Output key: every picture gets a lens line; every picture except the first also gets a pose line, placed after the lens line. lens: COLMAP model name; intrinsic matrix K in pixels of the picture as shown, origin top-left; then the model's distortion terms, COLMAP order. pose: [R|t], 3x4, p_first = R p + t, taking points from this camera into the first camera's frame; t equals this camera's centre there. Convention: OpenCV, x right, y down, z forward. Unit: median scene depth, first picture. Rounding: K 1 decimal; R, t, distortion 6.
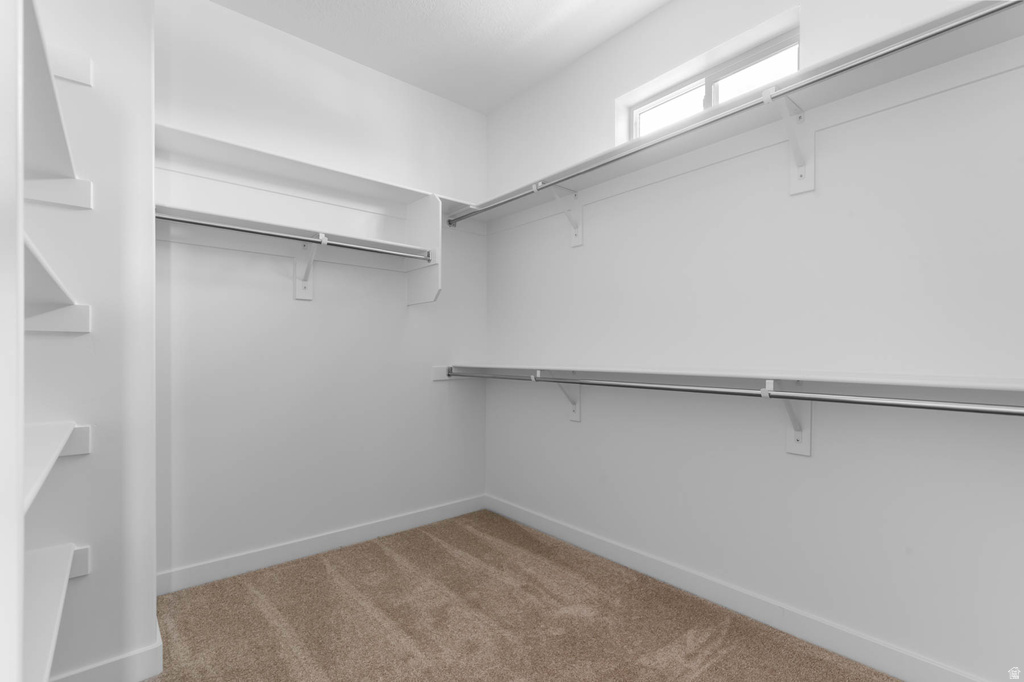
lens RADIAL K [[468.0, 0, 513.9], [0, 468.0, 347.1], [0, 0, 1]] dist [0.000831, 0.000125]
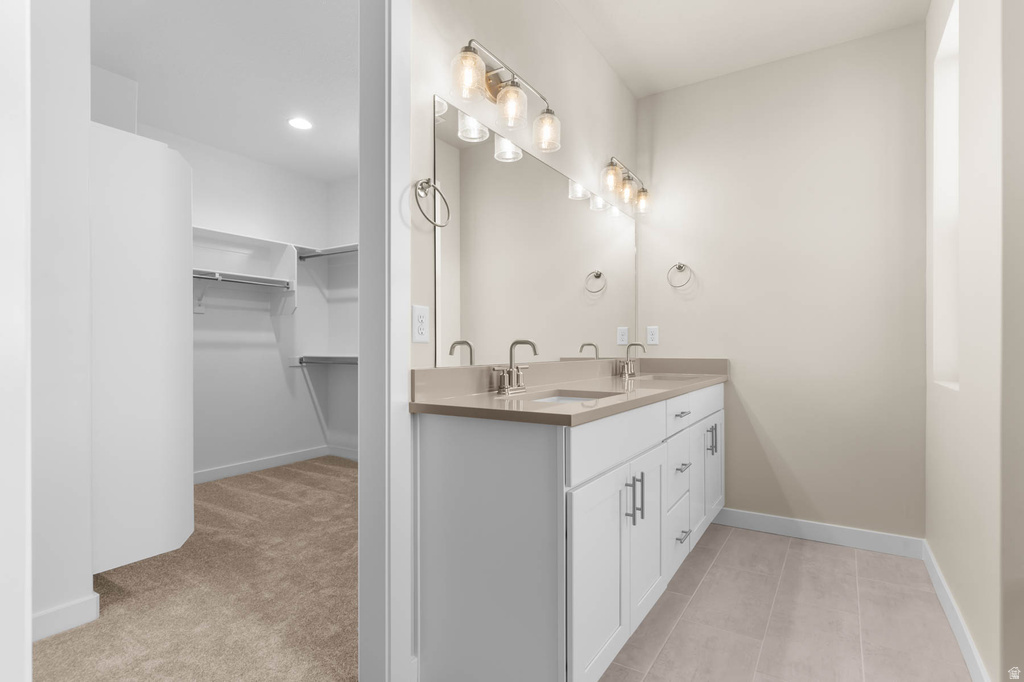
lens RADIAL K [[492.1, 0, 516.1], [0, 492.1, 344.6], [0, 0, 1]] dist [0.006391, 0.000218]
pose [[0.952652, -0.004802, 0.304025, 0.044551], [0.000848, 0.999913, 0.013136, -0.021423], [-0.304062, -0.012257, 0.952573, -0.881701]]
